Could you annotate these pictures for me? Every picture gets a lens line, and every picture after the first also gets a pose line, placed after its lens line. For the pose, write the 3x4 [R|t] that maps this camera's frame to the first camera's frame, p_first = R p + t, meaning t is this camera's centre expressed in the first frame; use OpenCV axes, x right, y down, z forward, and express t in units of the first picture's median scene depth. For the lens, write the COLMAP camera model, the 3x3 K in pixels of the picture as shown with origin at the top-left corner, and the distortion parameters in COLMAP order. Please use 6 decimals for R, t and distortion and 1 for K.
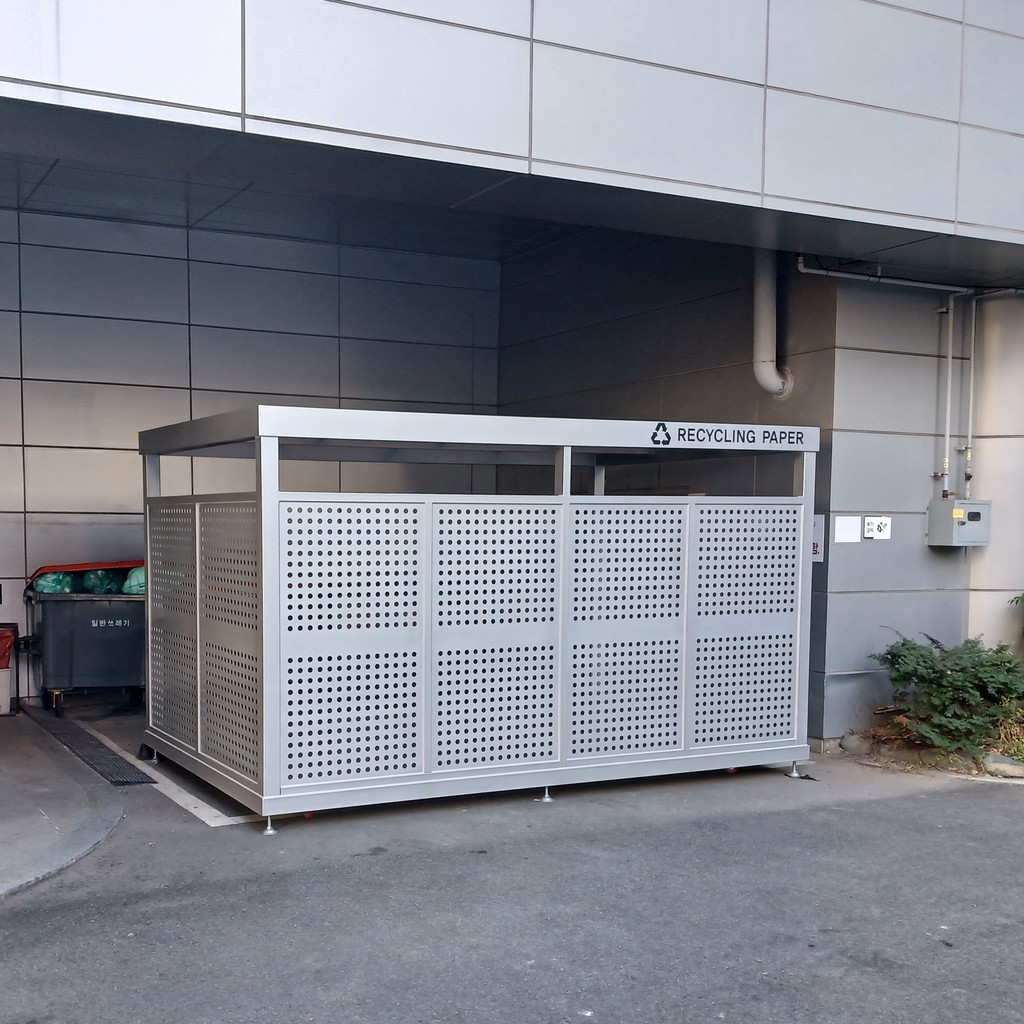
lens RADIAL K [[1202.9, 0, 461.3], [0, 1202.9, 570.1], [0, 0, 1]] dist [0.068274, 0.000000]
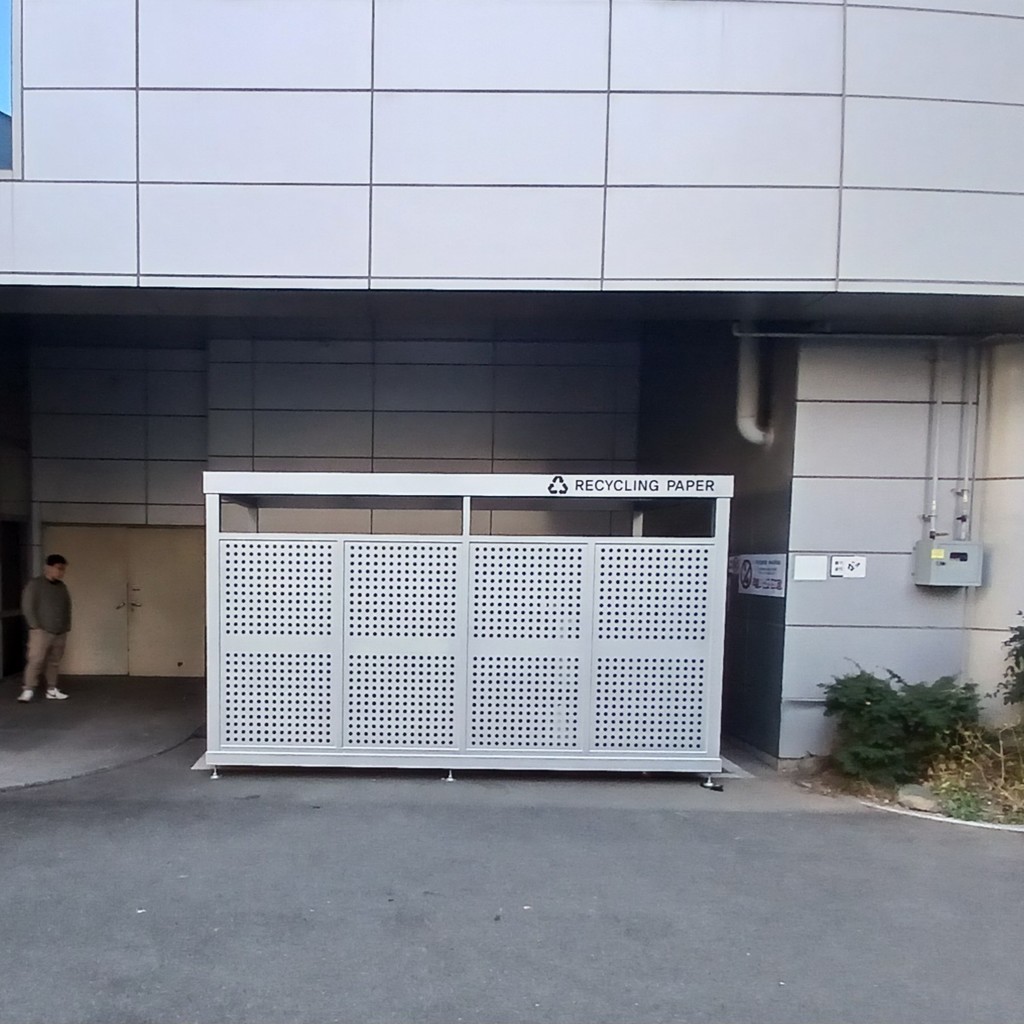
lens RADIAL K [[1010.4, 0, 546.4], [0, 1010.4, 584.7], [0, 0, 1]] dist [0.012437, 0.000000]
pose [[0.901025, 0.019480, -0.433330, 0.587009], [-0.026913, 0.999577, -0.011026, -0.002407], [0.432932, 0.021597, 0.901168, 0.091549]]
